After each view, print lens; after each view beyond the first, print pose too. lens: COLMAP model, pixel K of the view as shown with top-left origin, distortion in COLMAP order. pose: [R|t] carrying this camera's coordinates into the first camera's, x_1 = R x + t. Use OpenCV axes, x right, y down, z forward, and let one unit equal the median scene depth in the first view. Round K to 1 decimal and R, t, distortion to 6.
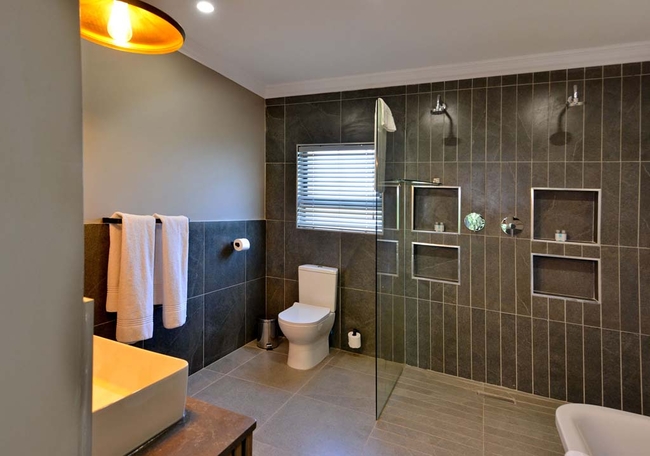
lens RADIAL K [[372.8, 0, 325.0], [0, 372.8, 228.0], [0, 0, 1]] dist [0.000840, 0.000212]
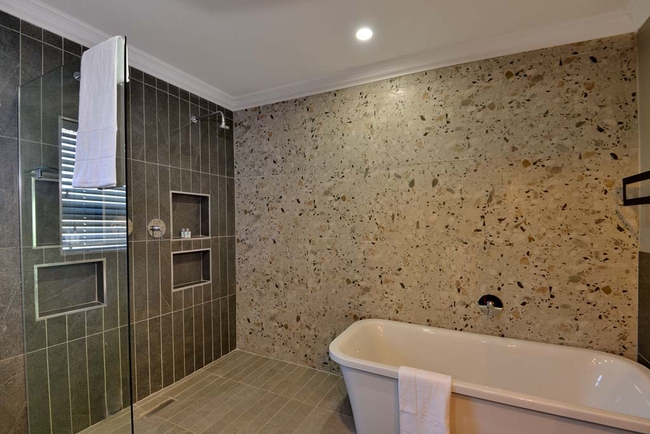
lens RADIAL K [[294.3, 0, 323.9], [0, 294.3, 214.9], [0, 0, 1]] dist [-0.000908, -0.014858]
pose [[0.079913, -0.029439, 0.996367, -0.242613], [0.062117, 0.997768, 0.024498, -0.032688], [-0.994864, 0.059933, 0.081564, 0.494563]]
